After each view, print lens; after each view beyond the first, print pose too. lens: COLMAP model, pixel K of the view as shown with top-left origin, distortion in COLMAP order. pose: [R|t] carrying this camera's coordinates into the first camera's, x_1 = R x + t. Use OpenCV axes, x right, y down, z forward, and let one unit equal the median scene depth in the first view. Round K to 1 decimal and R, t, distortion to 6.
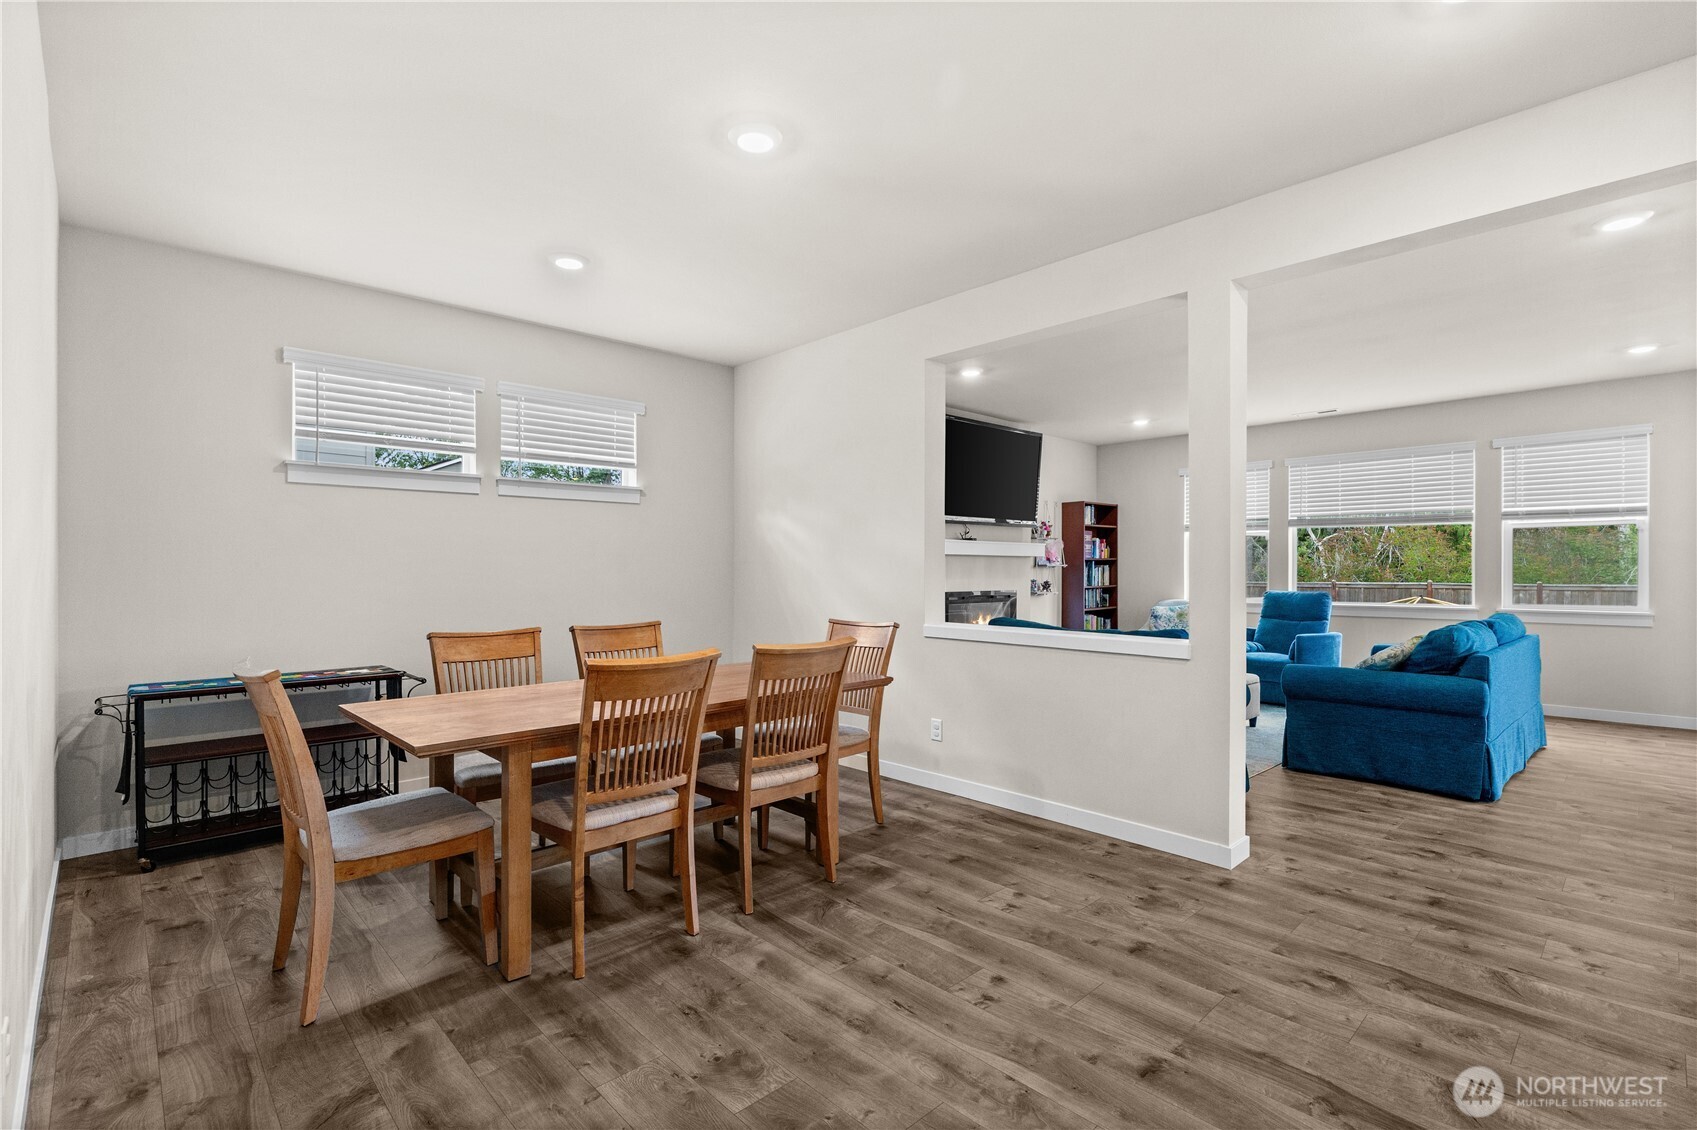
lens RADIAL K [[771.1, 0, 824.2], [0, 771.1, 607.4], [0, 0, 1]] dist [-0.004610, 0.001213]
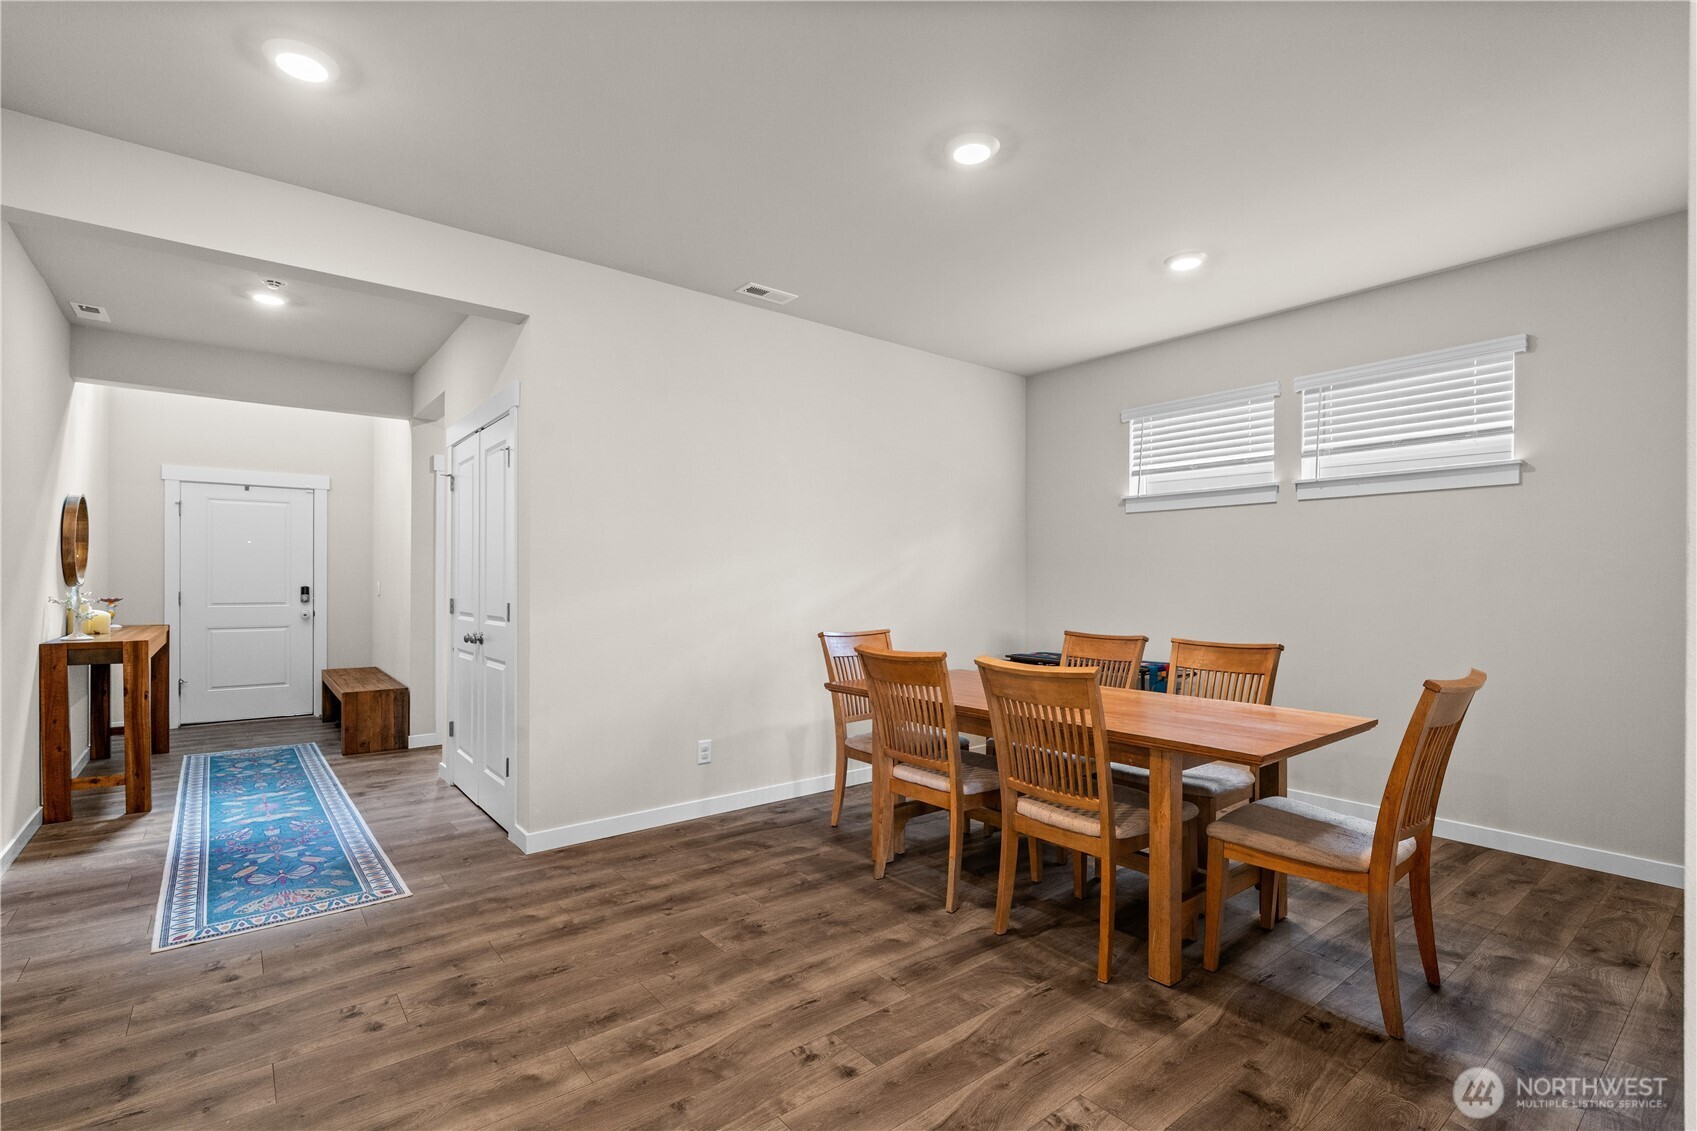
lens RADIAL K [[771.1, 0, 865.4], [0, 771.1, 593.5], [0, 0, 1]] dist [-0.004610, 0.001213]
pose [[-0.052517, 0.016609, -0.998482, 0.959105], [-0.051810, 0.998470, 0.019334, -0.042751], [0.997275, 0.052747, -0.051576, 0.952007]]
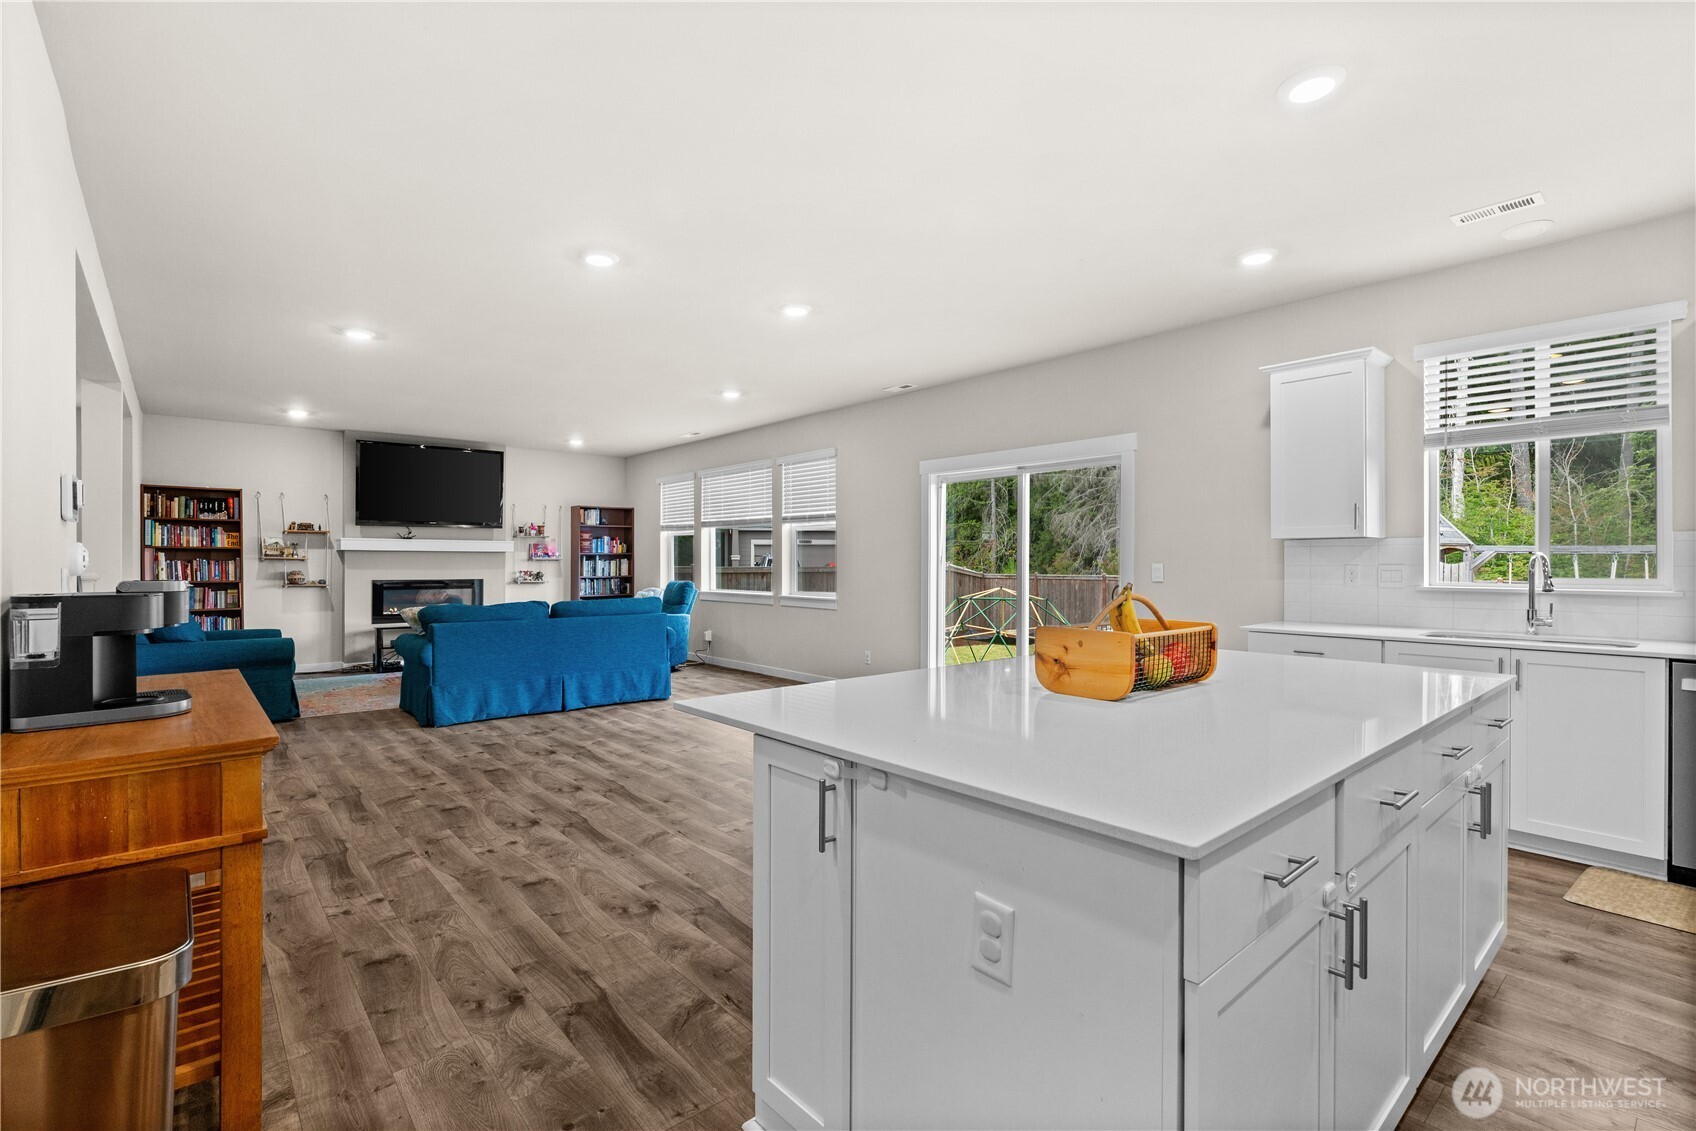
lens RADIAL K [[770.7, 0, 855.7], [0, 770.7, 559.7], [0, 0, 1]] dist [-0.004610, 0.001213]
pose [[0.999708, 0.000738, -0.024161, 0.796694], [-0.001916, 0.998808, -0.048772, 0.002597], [0.024097, 0.048804, 0.998518, -0.166832]]
